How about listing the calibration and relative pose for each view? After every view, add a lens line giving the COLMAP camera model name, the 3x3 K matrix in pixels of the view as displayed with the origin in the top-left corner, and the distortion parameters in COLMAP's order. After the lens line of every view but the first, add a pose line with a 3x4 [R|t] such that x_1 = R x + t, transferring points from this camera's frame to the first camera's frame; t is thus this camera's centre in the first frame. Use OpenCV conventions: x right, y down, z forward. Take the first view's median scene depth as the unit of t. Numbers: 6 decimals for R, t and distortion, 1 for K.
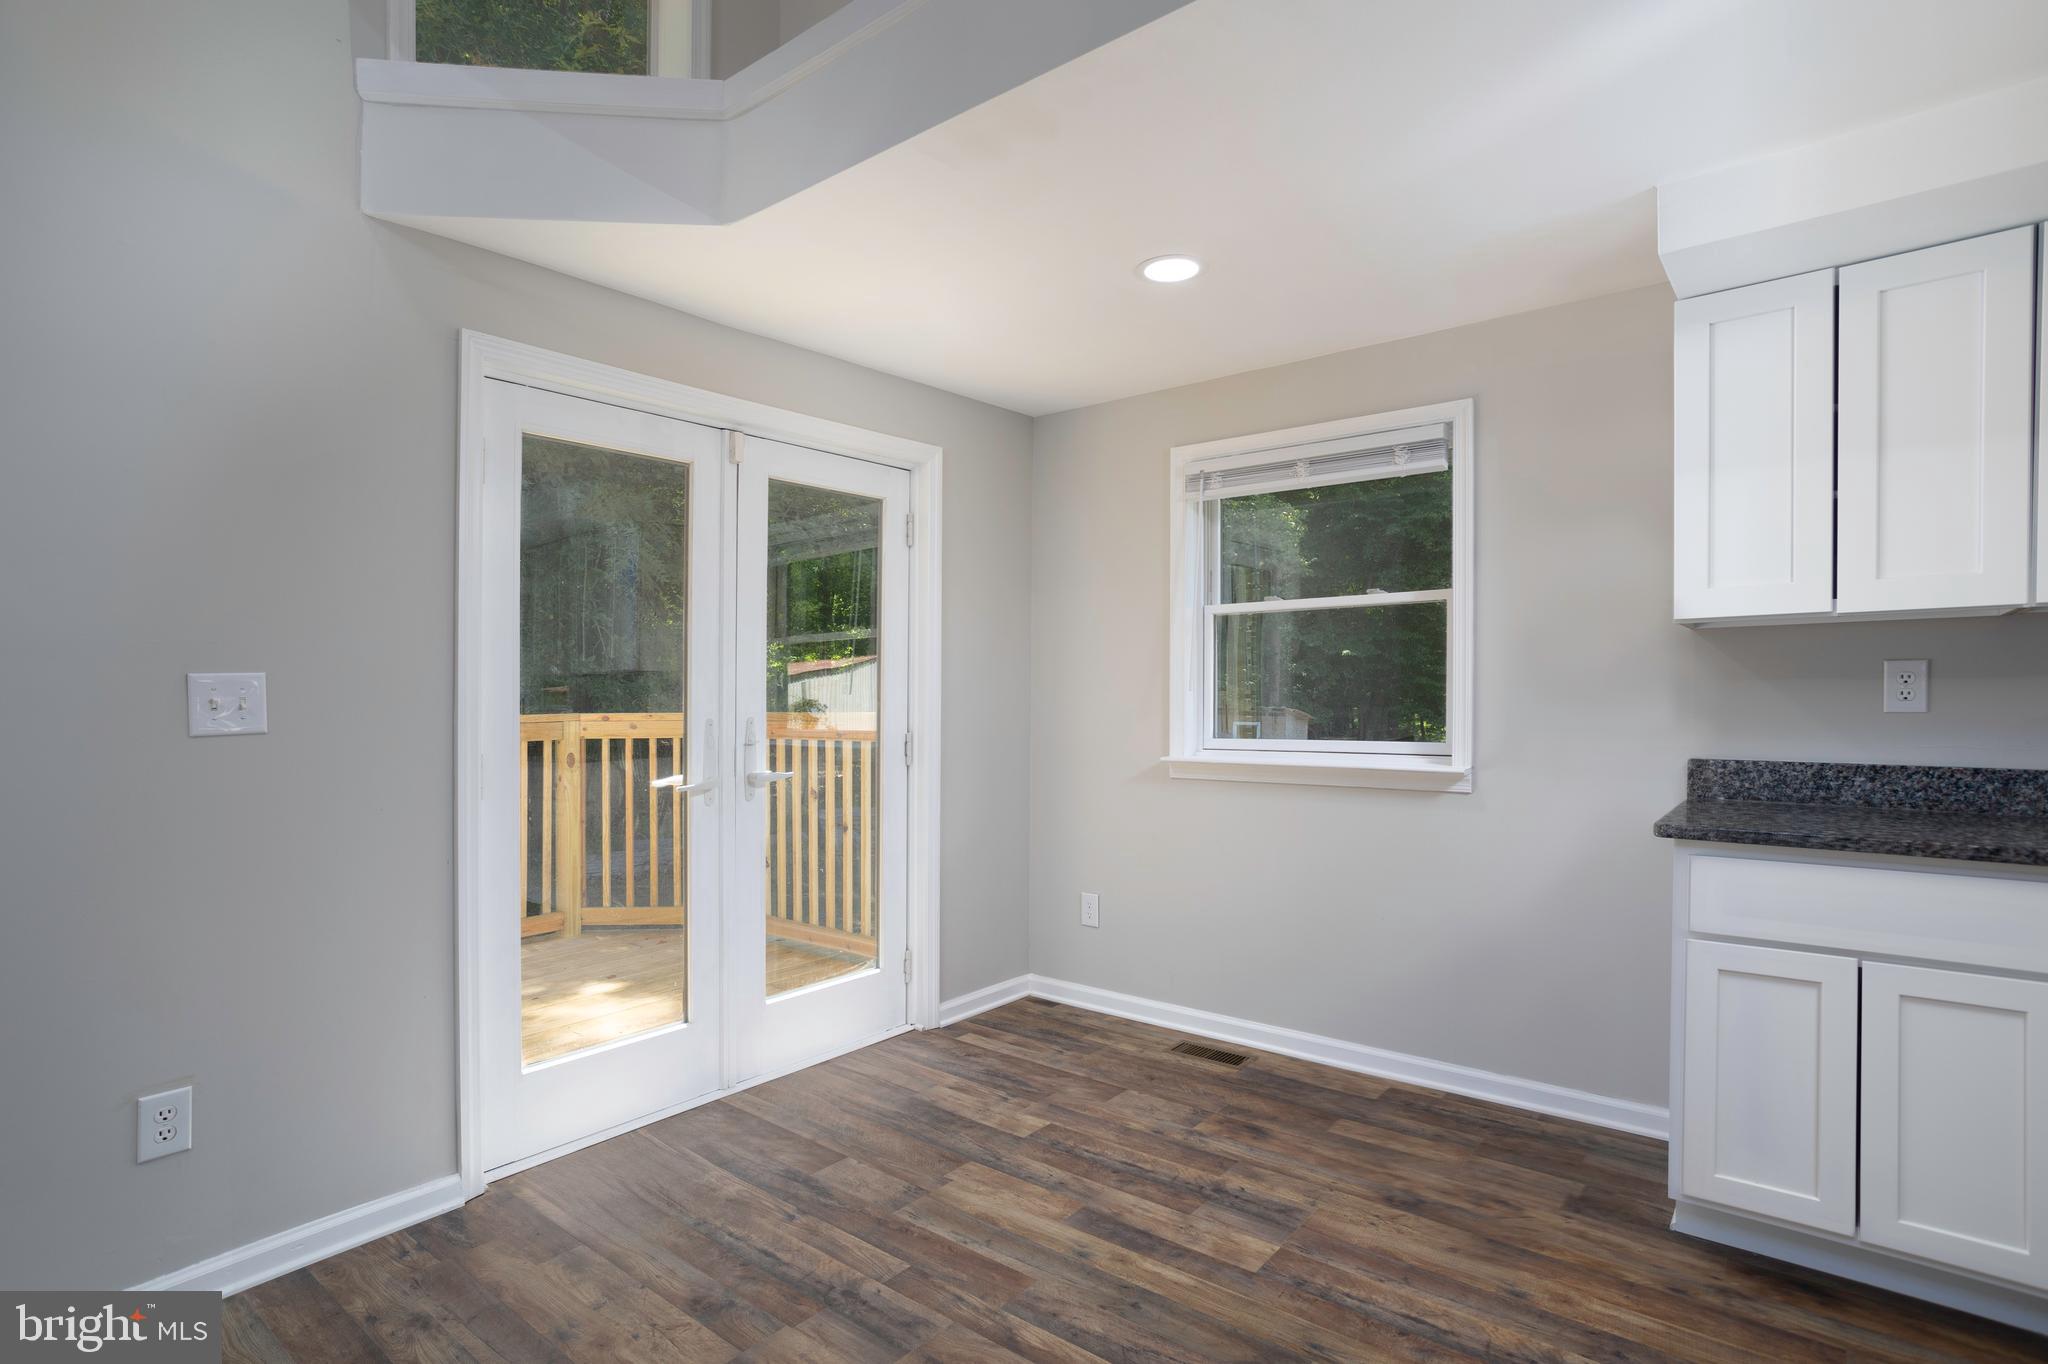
lens RADIAL K [[999.6, 0, 1024.0], [0, 999.6, 682.0], [0, 0, 1]] dist [0.019523, 0.000350]
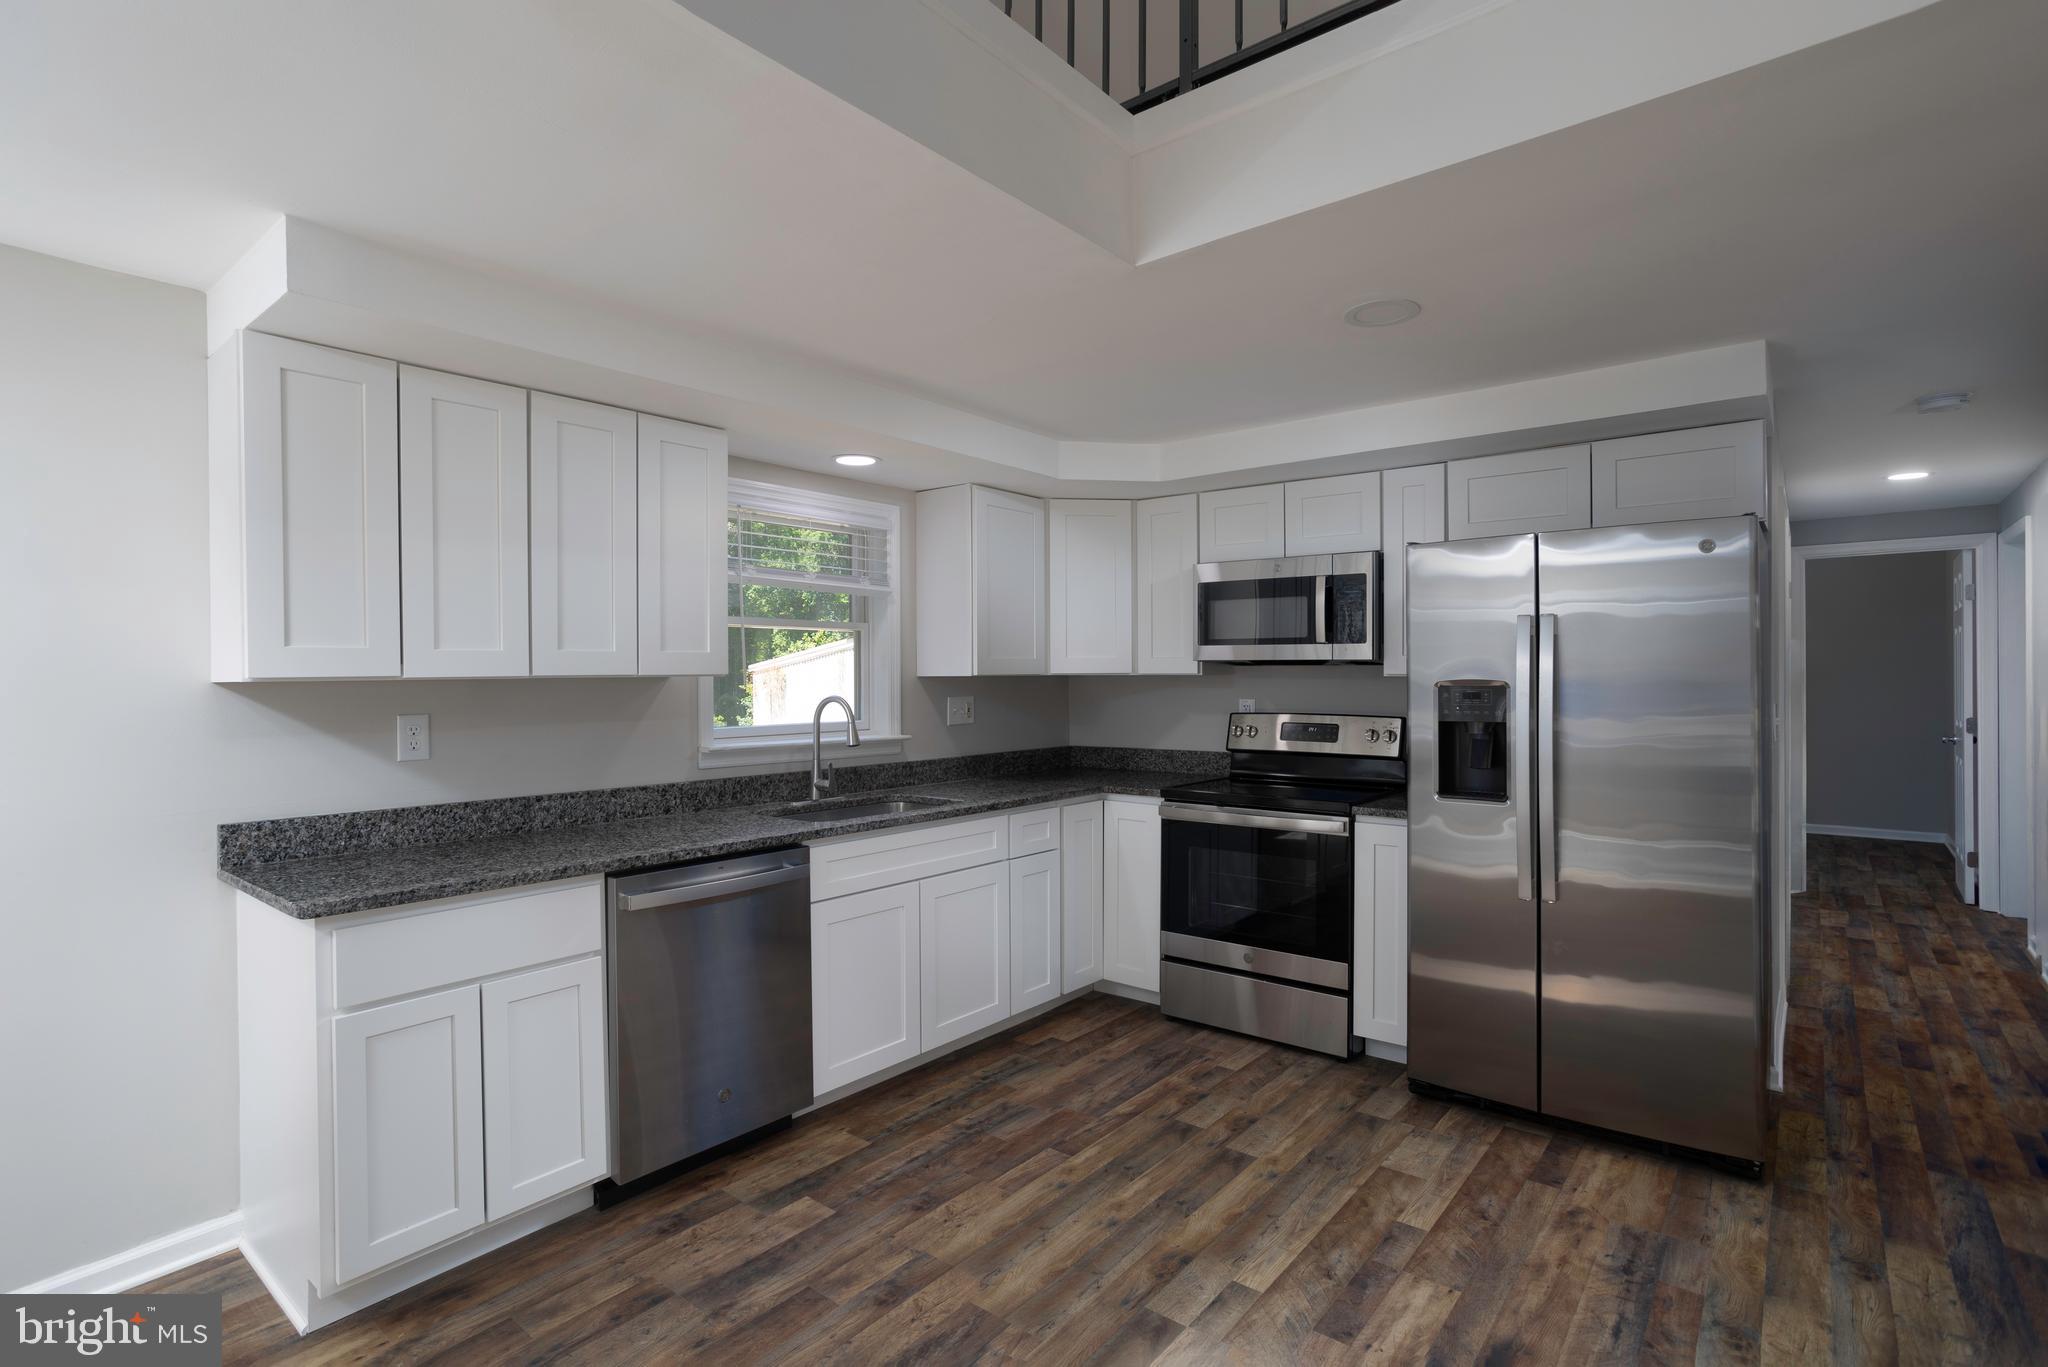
lens RADIAL K [[999.6, 0, 1024.0], [0, 999.6, 683.5], [0, 0, 1]] dist [0.019523, 0.000350]
pose [[0.021971, -0.001800, 0.999757, -0.259335], [-0.004379, 0.999989, 0.001897, -0.062259], [-0.999749, -0.004420, 0.021963, 0.281459]]
